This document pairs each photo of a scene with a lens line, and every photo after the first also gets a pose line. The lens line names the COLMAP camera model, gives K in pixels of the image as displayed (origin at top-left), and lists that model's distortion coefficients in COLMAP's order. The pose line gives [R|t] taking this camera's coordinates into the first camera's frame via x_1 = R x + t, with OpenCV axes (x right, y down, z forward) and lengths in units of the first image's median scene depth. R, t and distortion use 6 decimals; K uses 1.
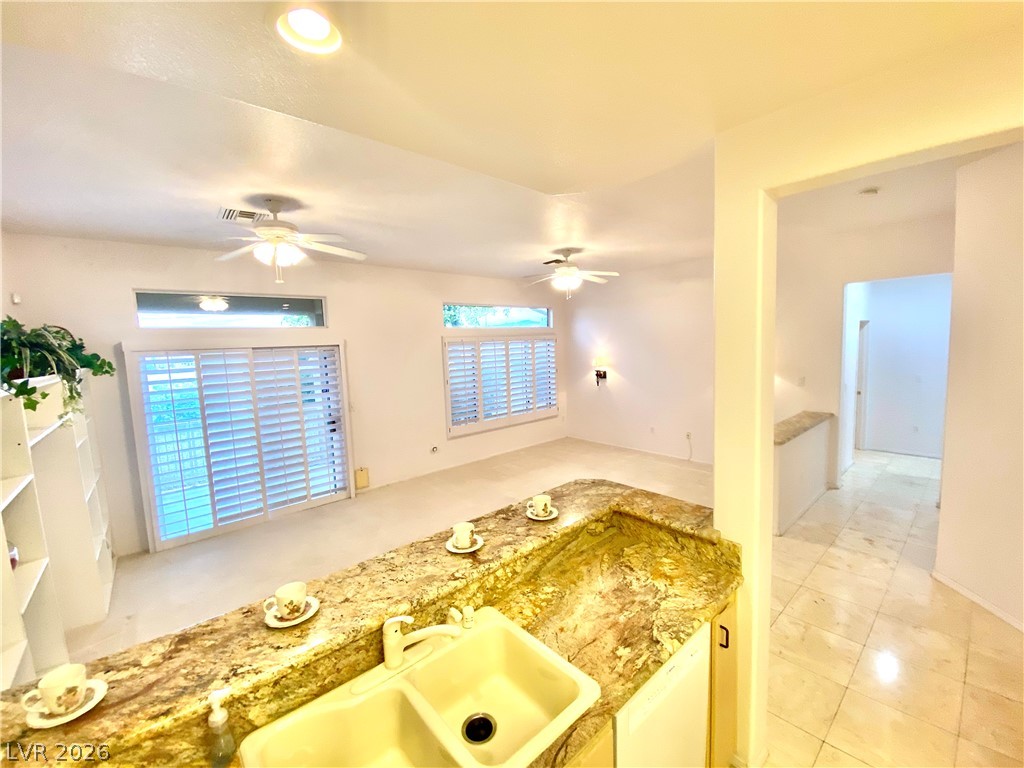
lens RADIAL K [[412.9, 0, 512.0], [0, 412.9, 384.0], [0, 0, 1]] dist [0.047257, -0.035830]
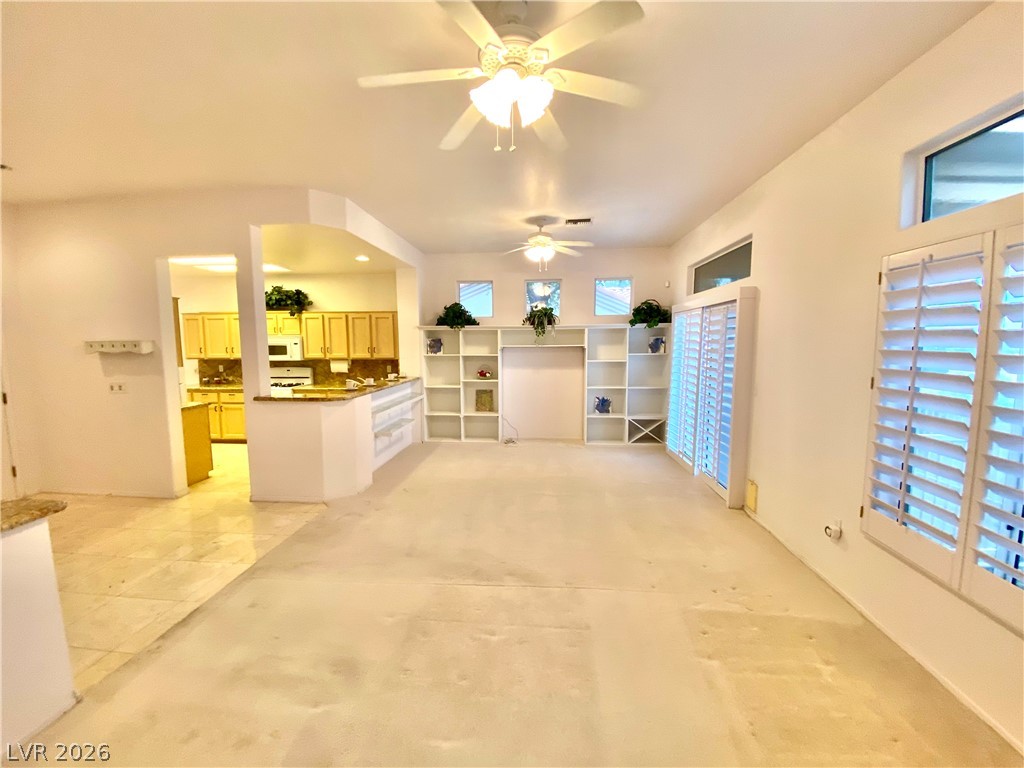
lens RADIAL K [[412.9, 0, 512.0], [0, 412.9, 384.0], [0, 0, 1]] dist [0.047257, -0.035830]
pose [[-0.717499, 0.114213, -0.687132, 0.551747], [-0.035196, 0.979261, 0.199521, -0.111221], [0.695670, 0.167341, -0.698599, 1.770455]]
